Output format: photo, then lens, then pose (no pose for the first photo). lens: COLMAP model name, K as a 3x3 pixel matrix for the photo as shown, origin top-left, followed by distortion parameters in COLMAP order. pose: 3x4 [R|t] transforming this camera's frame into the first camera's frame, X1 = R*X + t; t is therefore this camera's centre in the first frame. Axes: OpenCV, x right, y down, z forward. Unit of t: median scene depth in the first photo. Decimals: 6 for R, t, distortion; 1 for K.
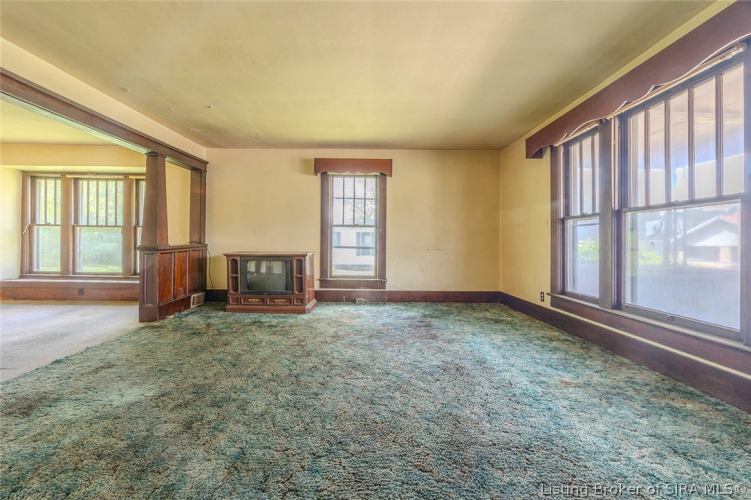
lens RADIAL K [[286.2, 0, 375.5], [0, 286.2, 250.0], [0, 0, 1]] dist [-0.001295, 0.000205]
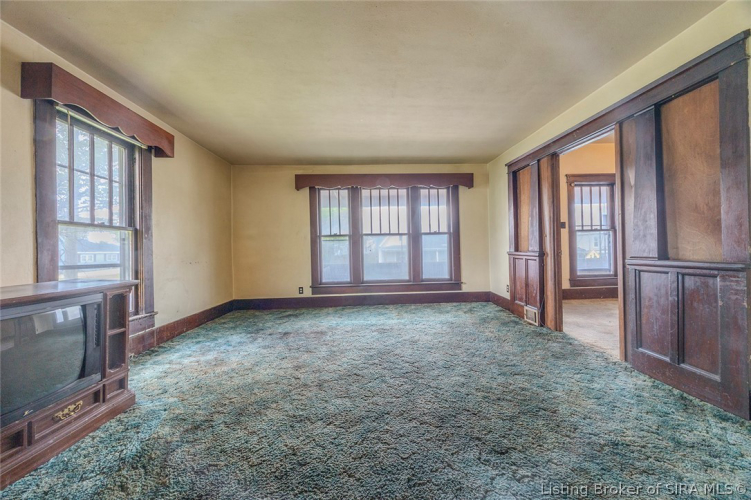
lens RADIAL K [[286.2, 0, 375.5], [0, 286.2, 250.0], [0, 0, 1]] dist [-0.001295, 0.000205]
pose [[-0.020063, -0.005500, 0.999784, -0.723518], [0.045721, 0.998934, 0.006413, -0.021437], [-0.998753, 0.045840, -0.019790, 0.589252]]
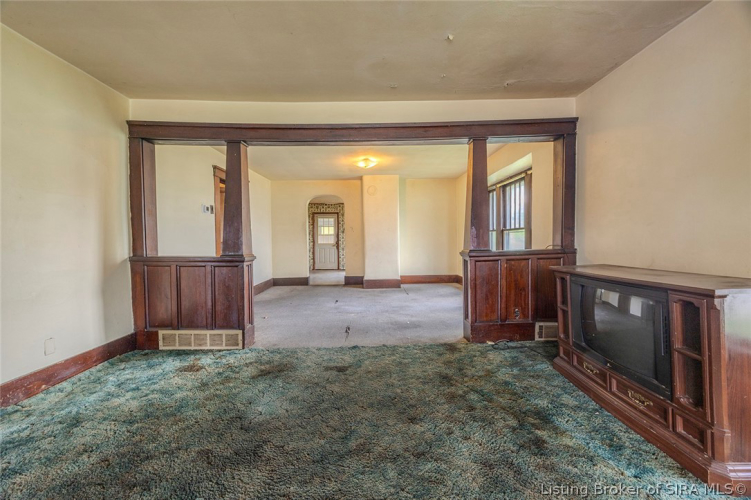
lens RADIAL K [[286.2, 0, 375.5], [0, 286.2, 250.0], [0, 0, 1]] dist [-0.001295, 0.000205]
pose [[0.001029, 0.017762, -0.999842, 0.051161], [-0.016668, 0.999704, 0.017742, -0.025072], [0.999861, 0.016647, 0.001325, 0.640164]]
